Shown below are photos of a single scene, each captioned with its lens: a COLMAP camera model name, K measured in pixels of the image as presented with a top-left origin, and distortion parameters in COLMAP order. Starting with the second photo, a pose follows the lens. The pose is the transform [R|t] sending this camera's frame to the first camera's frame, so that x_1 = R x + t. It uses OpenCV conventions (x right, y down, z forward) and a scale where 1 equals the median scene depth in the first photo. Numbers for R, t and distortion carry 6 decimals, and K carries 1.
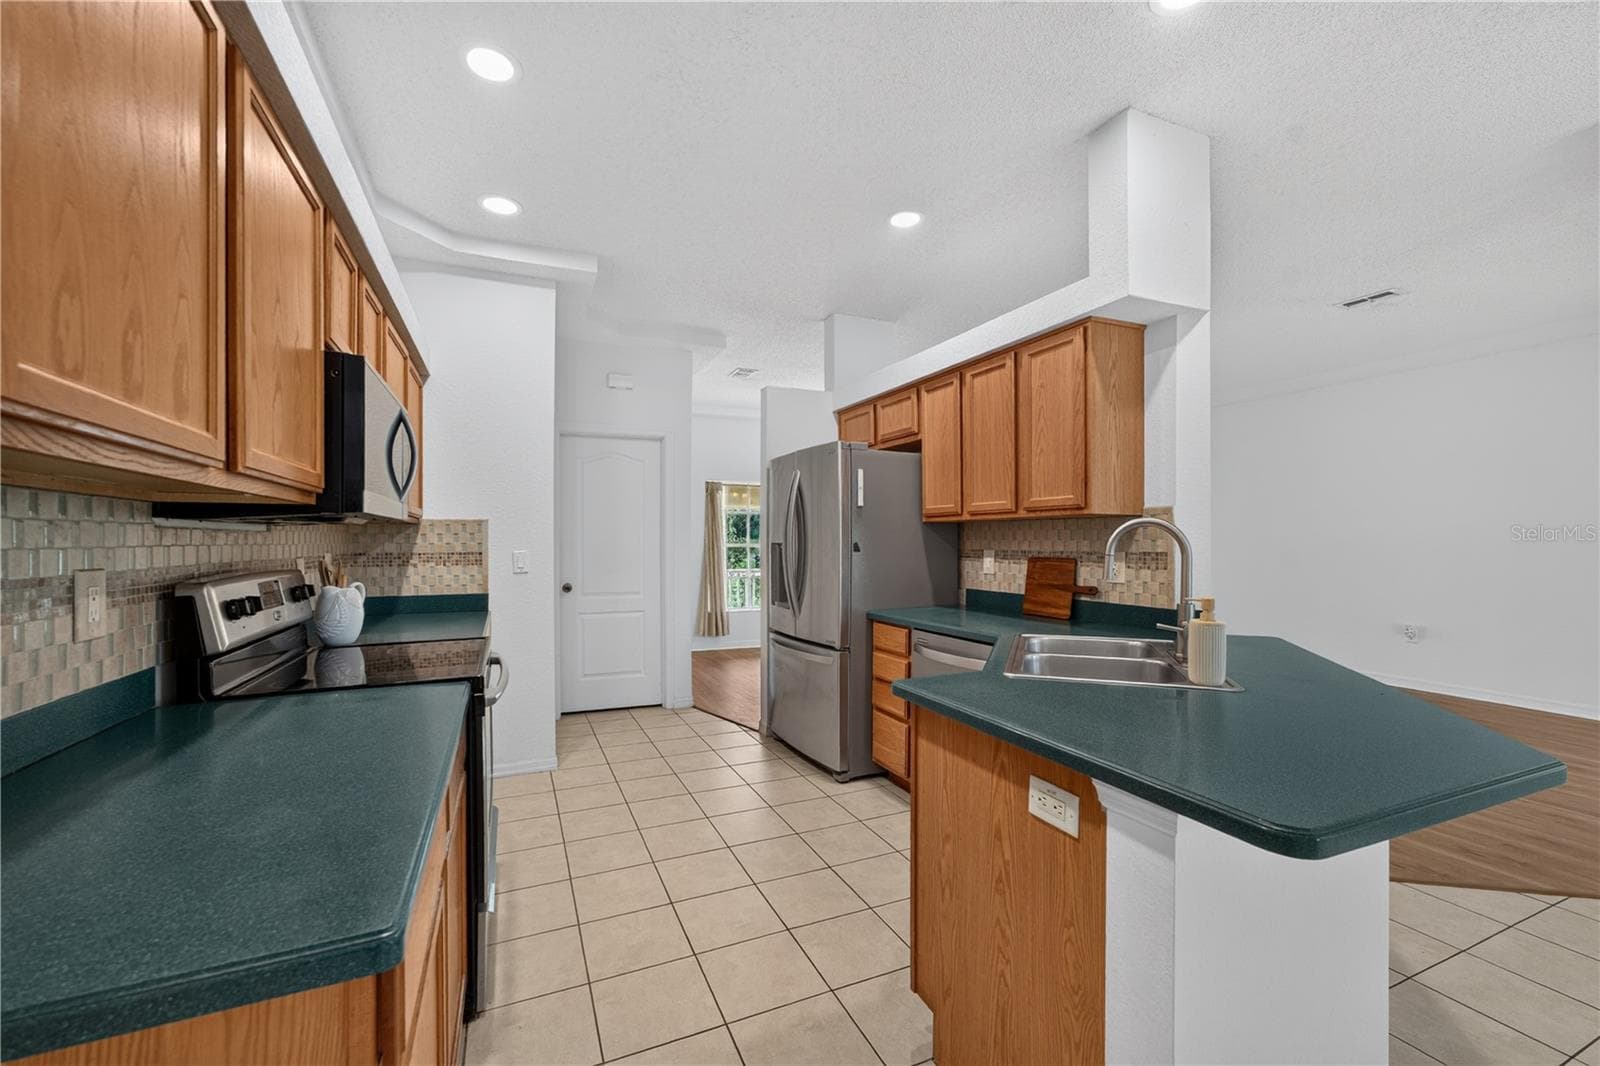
lens RADIAL K [[647.7, 0, 797.2], [0, 647.7, 527.7], [0, 0, 1]] dist [-0.033250, 0.025278]
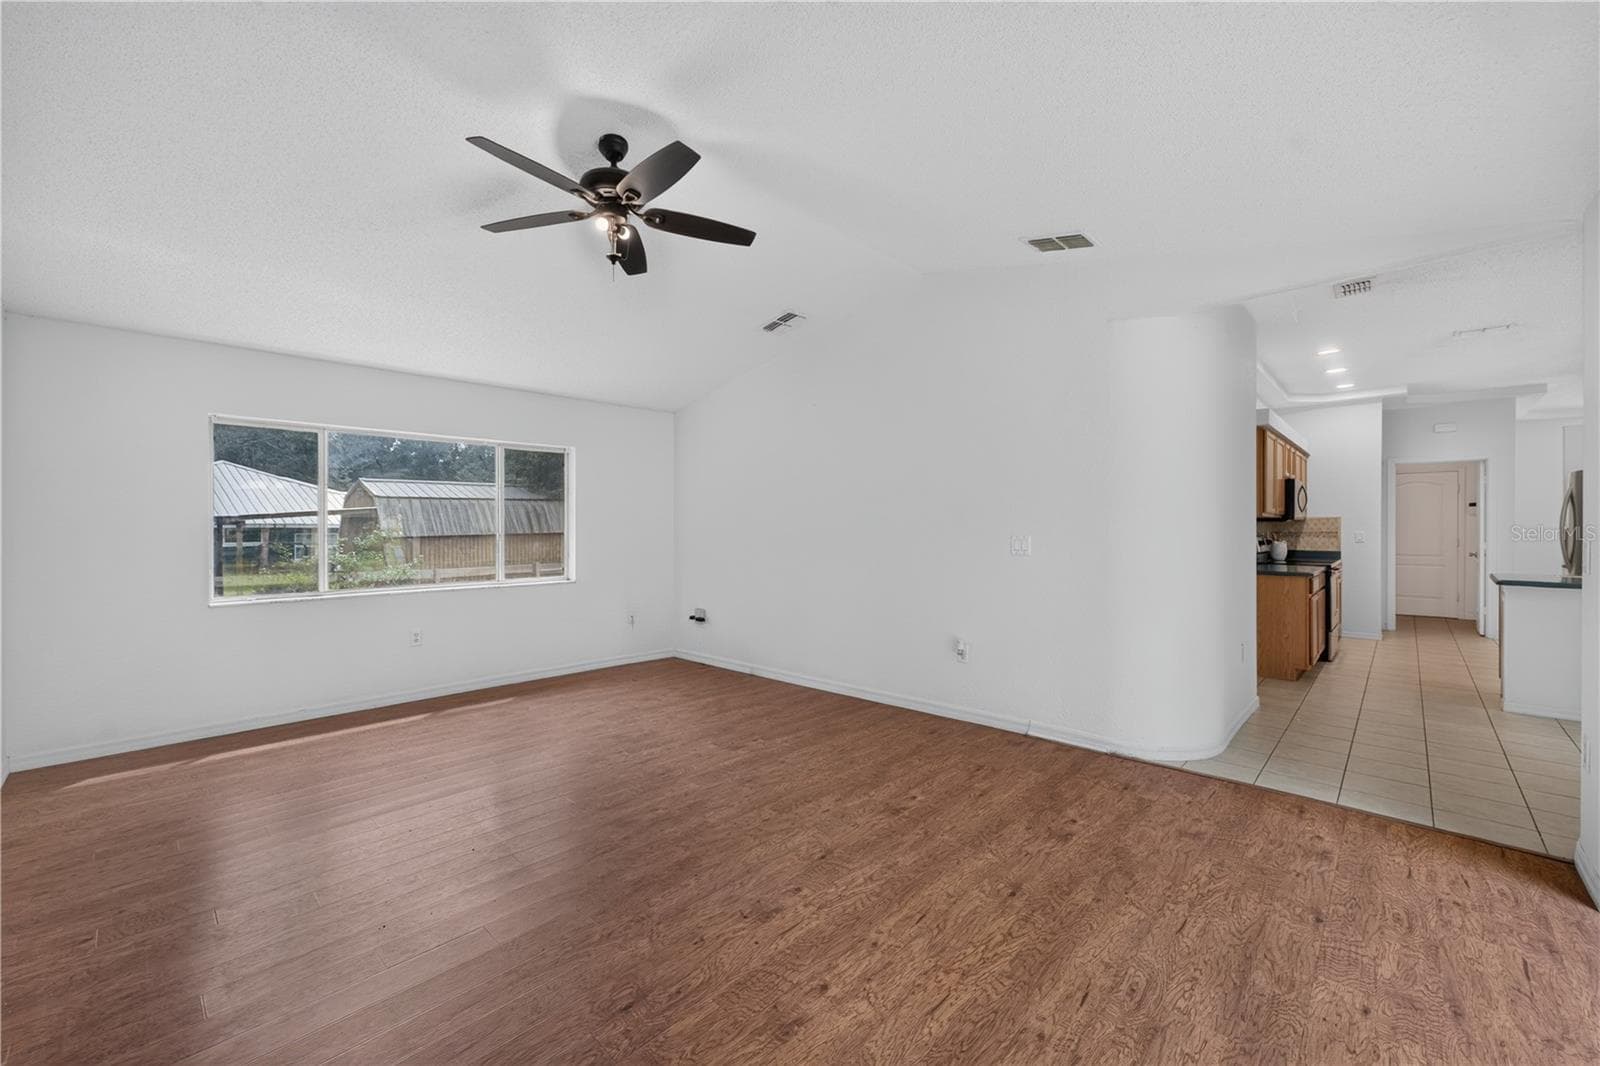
lens RADIAL K [[647.7, 0, 797.2], [0, 647.7, 527.7], [0, 0, 1]] dist [-0.033250, 0.025278]
pose [[0.380830, 0.005942, -0.924626, 0.901719], [0.011362, 0.999874, 0.011106, -0.024110], [0.924575, -0.014735, 0.380715, -1.668918]]
